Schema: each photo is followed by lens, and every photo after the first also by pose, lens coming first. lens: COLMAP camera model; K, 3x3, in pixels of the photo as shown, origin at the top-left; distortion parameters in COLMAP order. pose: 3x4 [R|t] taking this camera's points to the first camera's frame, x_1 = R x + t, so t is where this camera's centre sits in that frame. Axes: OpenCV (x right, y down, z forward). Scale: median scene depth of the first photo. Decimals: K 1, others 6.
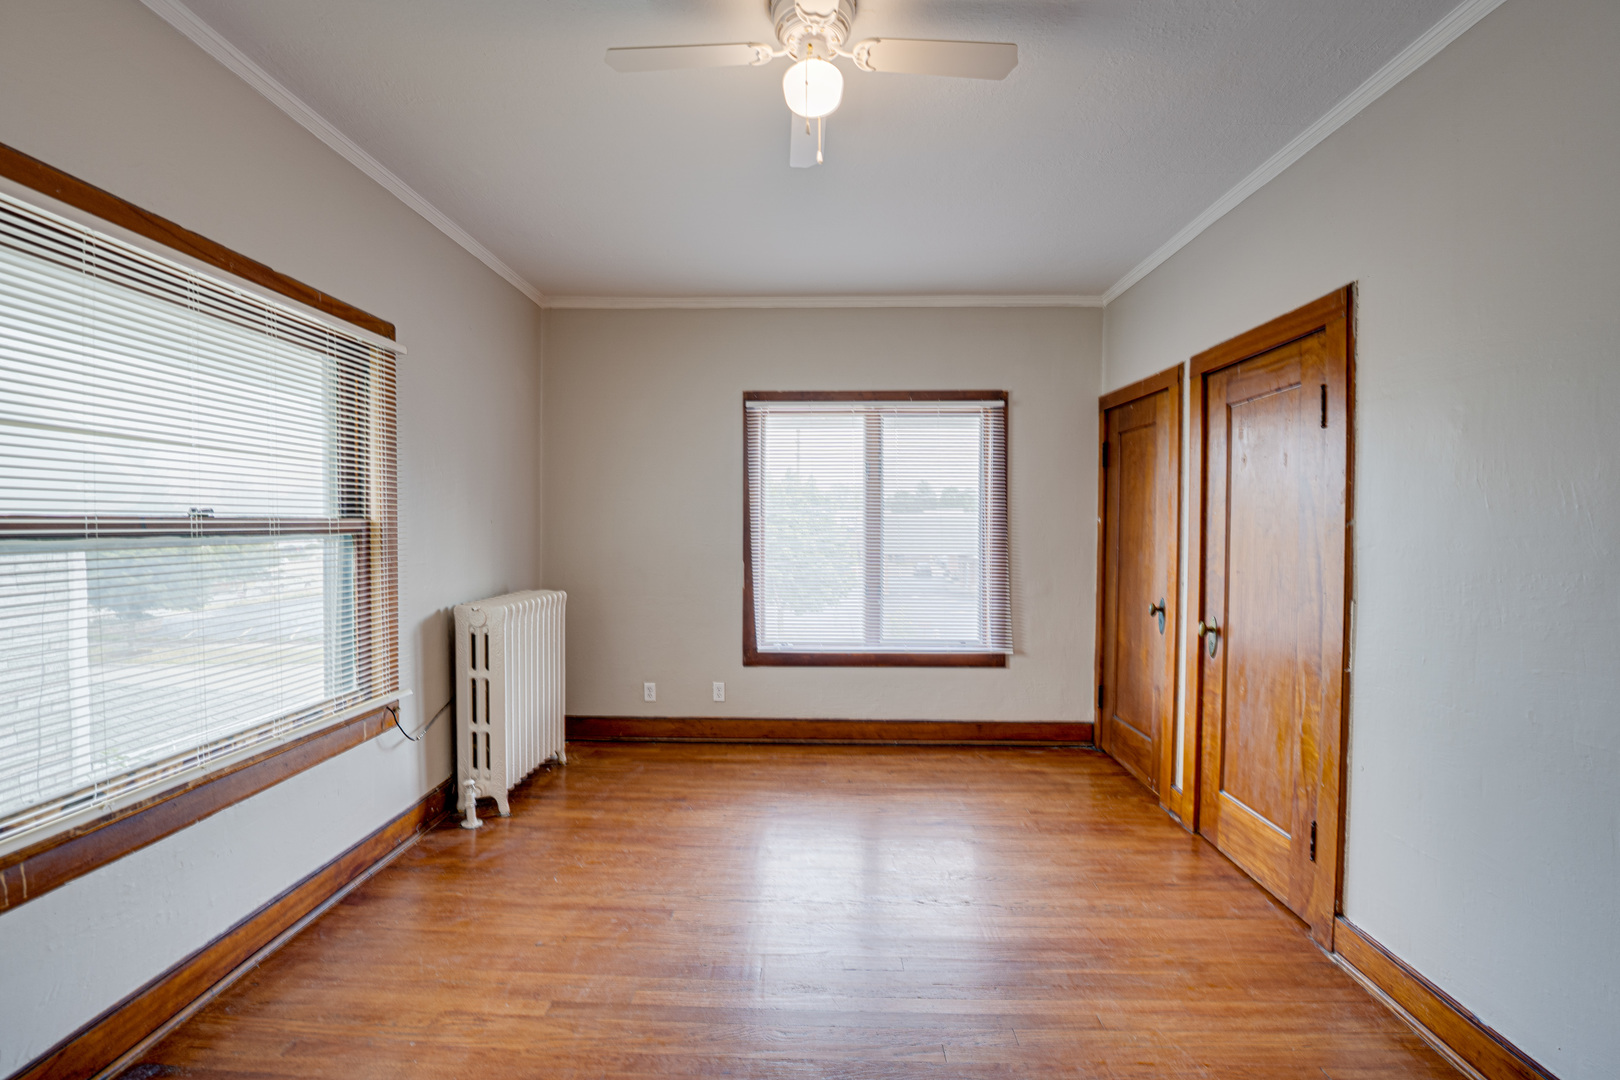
lens RADIAL K [[576.8, 0, 810.0], [0, 576.8, 540.0], [0, 0, 1]] dist [0.000335, 0.000081]
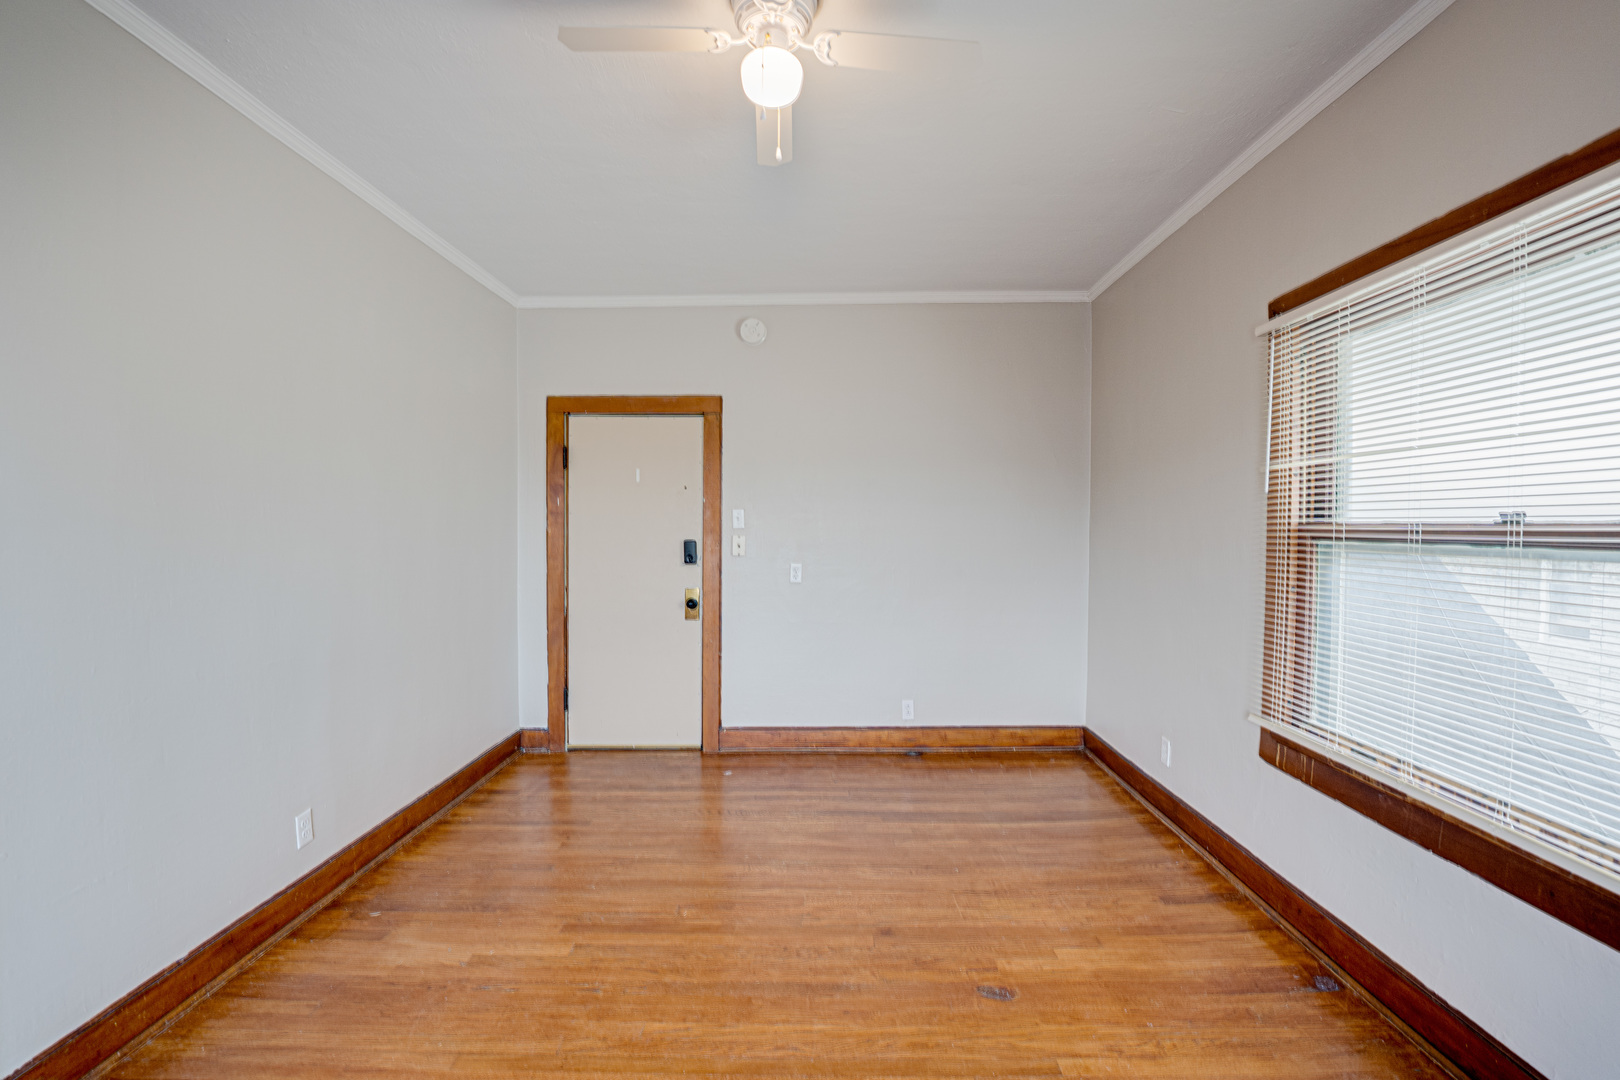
lens RADIAL K [[665.1, 0, 810.0], [0, 665.1, 540.0], [0, 0, 1]] dist [-0.013123, 0.000388]
pose [[-0.999885, -0.009040, 0.012161, -0.071031], [-0.008437, 0.998773, 0.048795, -0.052776], [-0.012587, 0.048687, -0.998735, 1.953743]]
